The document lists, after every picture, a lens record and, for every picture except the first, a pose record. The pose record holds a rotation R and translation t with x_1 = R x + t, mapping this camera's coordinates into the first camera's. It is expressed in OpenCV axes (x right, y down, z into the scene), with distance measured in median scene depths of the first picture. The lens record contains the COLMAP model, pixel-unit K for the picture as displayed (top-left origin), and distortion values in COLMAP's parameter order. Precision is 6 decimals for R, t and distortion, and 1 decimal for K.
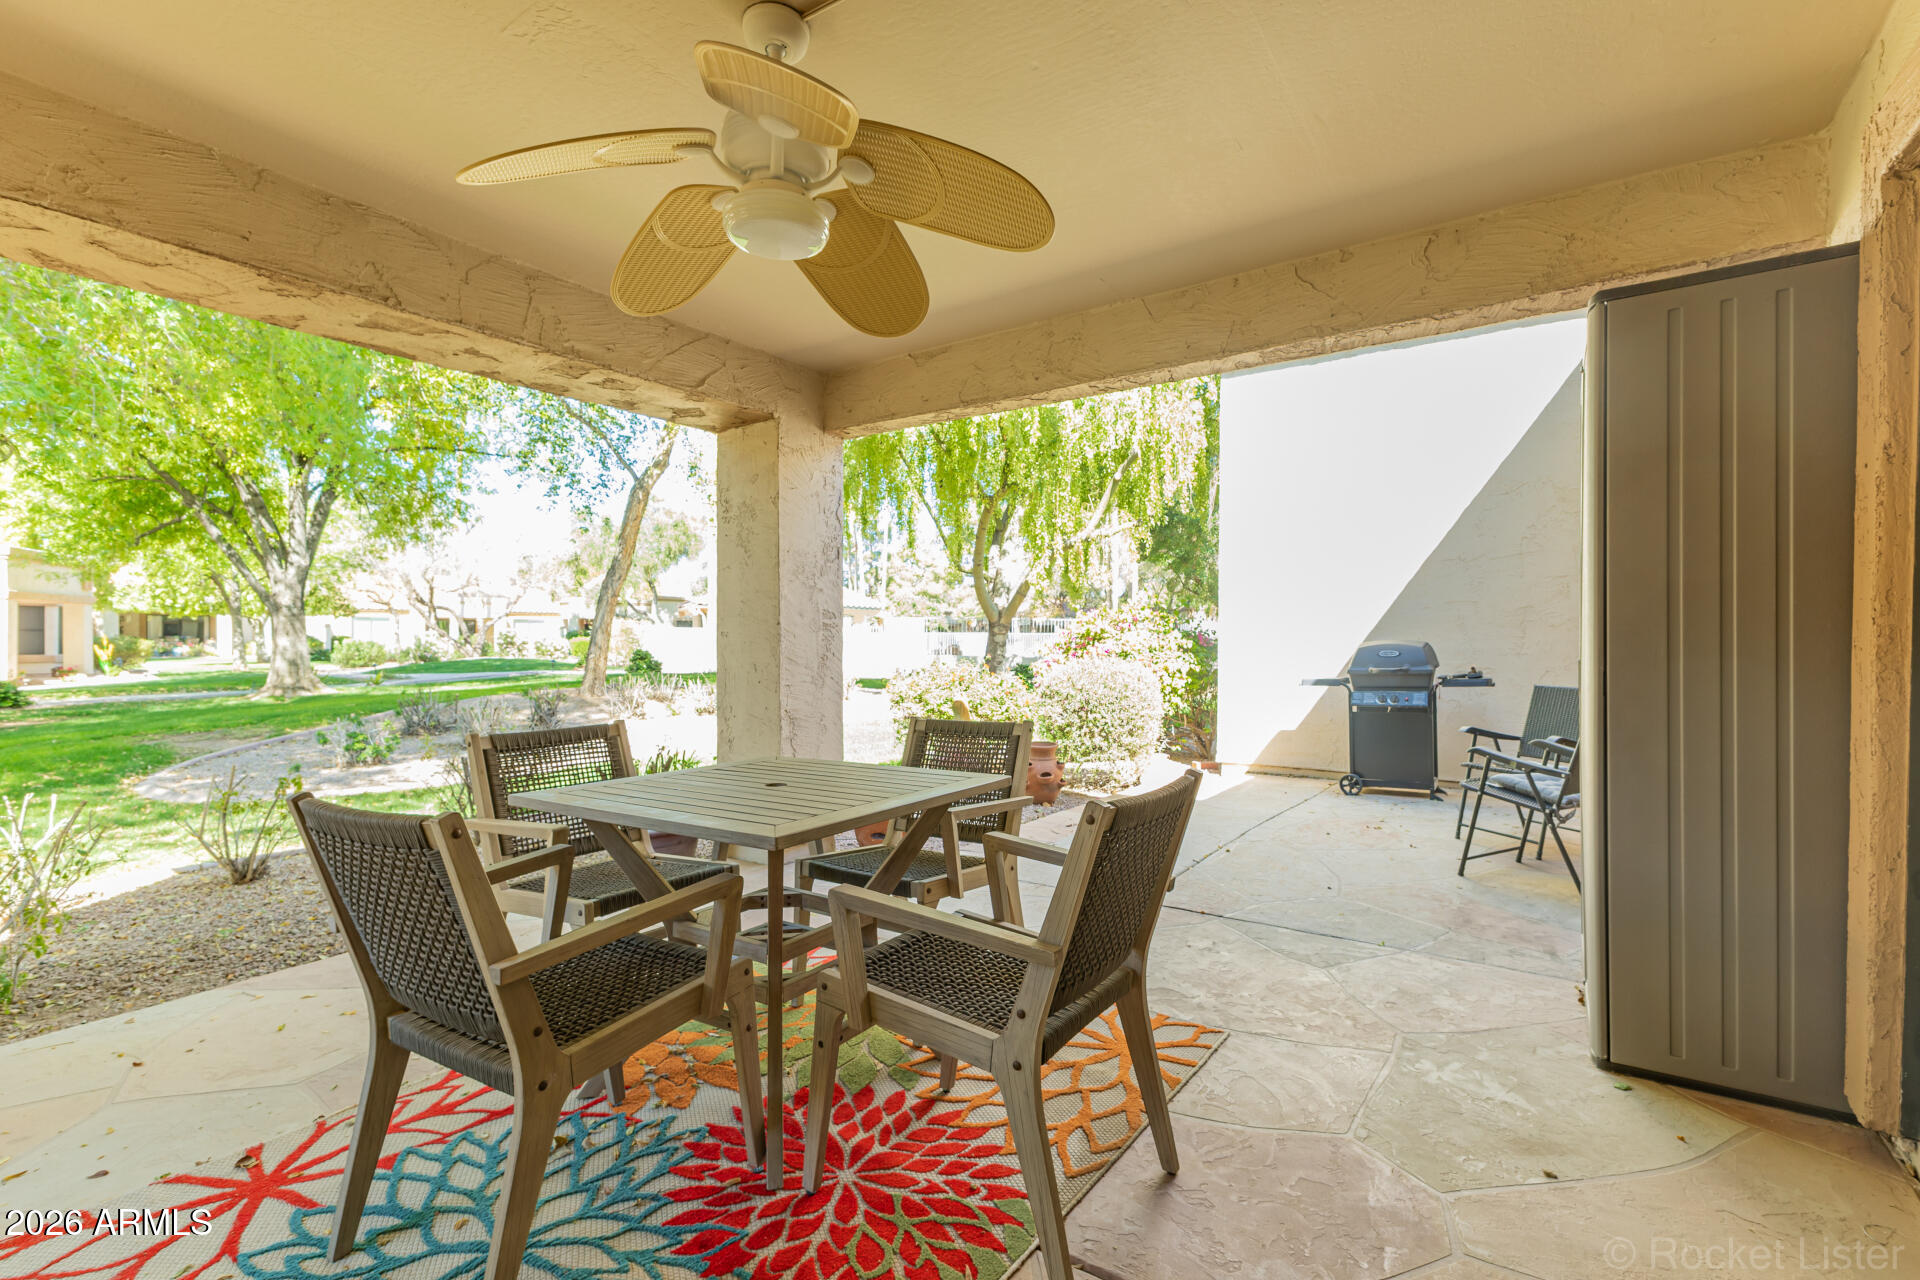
lens RADIAL K [[826.6, 0, 958.1], [0, 826.6, 633.0], [0, 0, 1]] dist [0.002367, -0.000733]
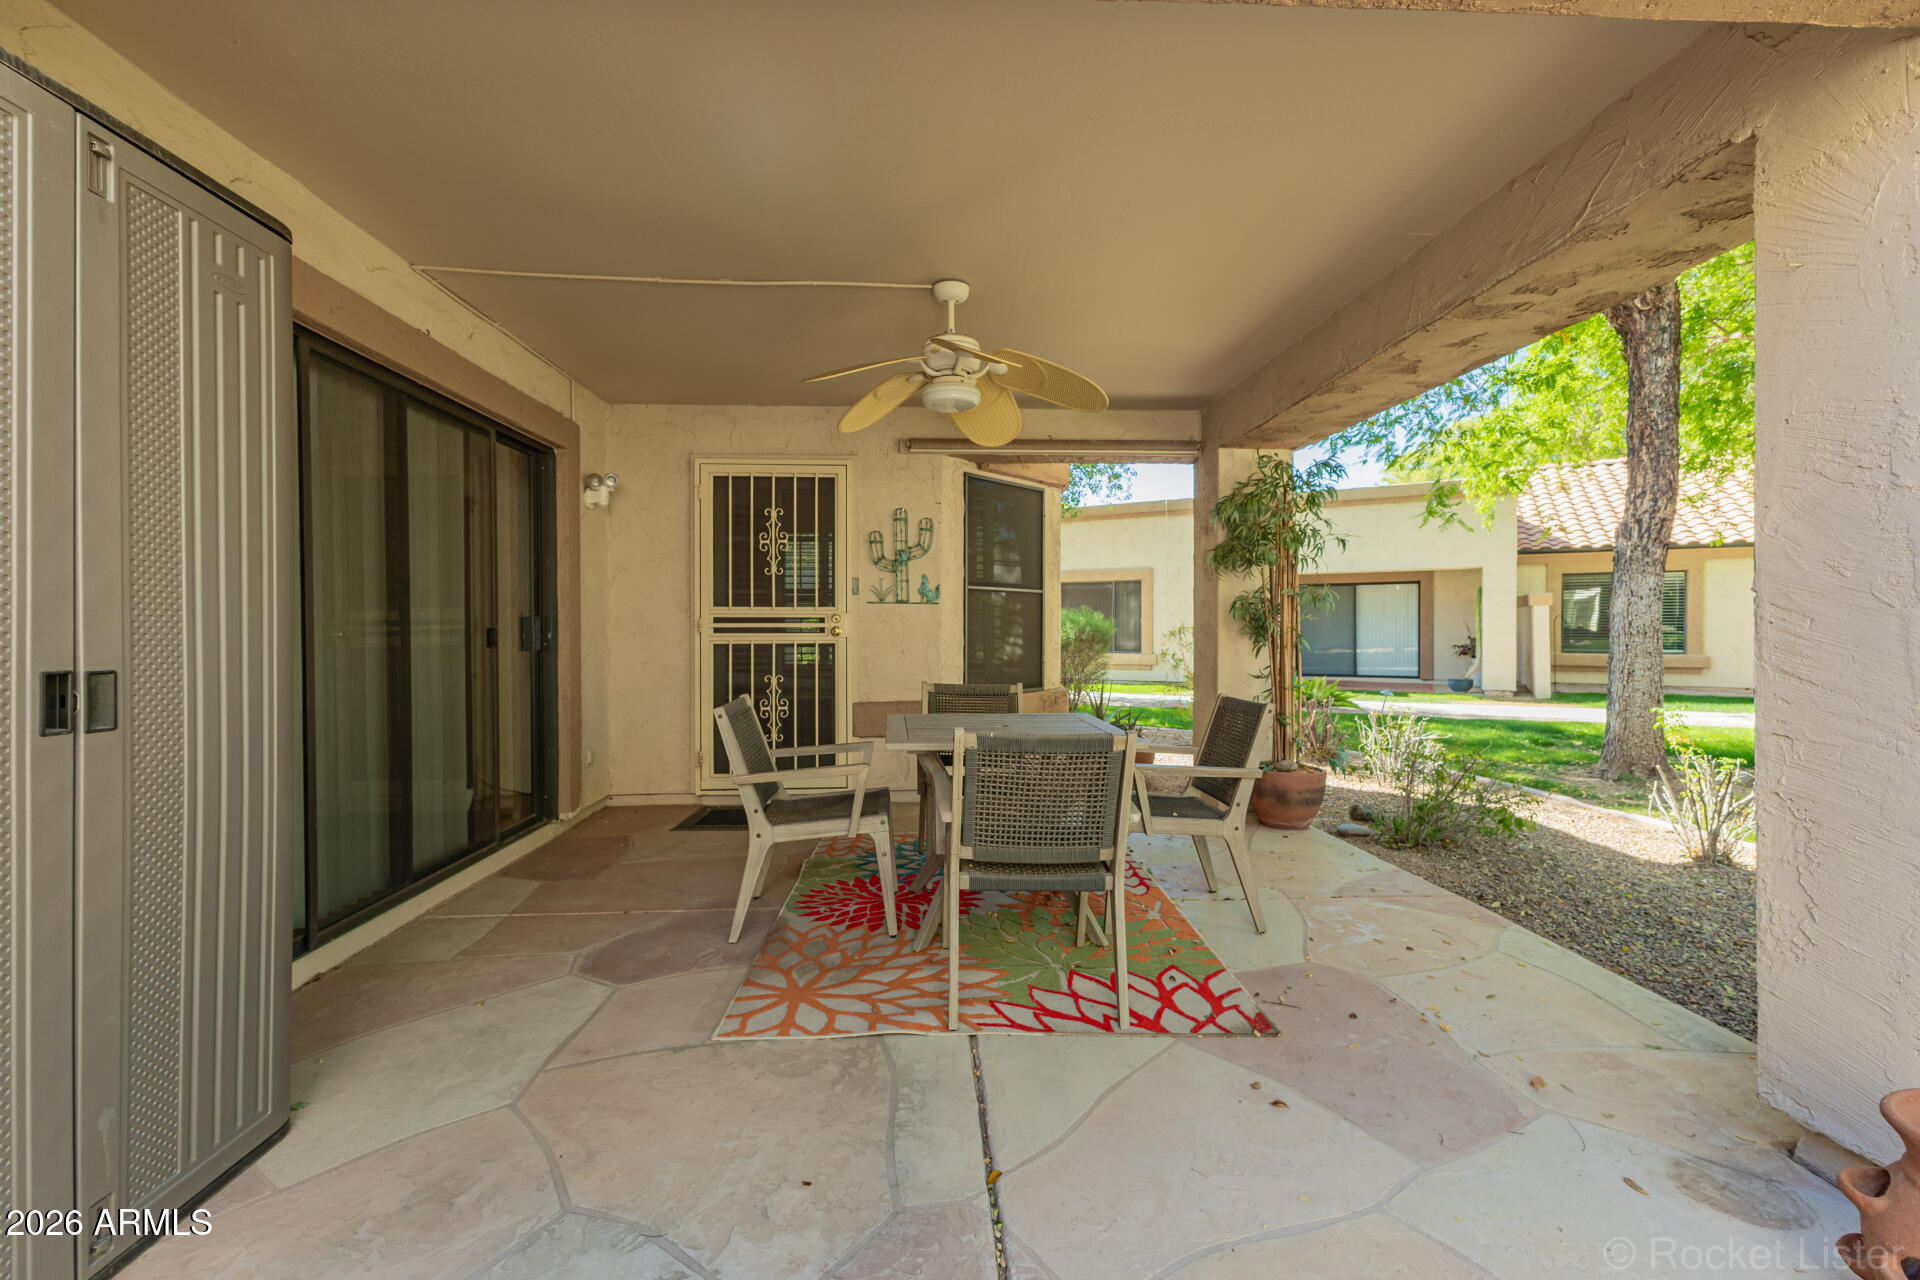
lens RADIAL K [[826.6, 0, 961.2], [0, 826.6, 634.6], [0, 0, 1]] dist [0.002367, -0.000733]
pose [[-0.787911, -0.000059, -0.615789, 0.548356], [-0.002724, 0.999991, 0.003389, 0.010747], [0.615783, 0.004347, -0.787904, 1.545609]]
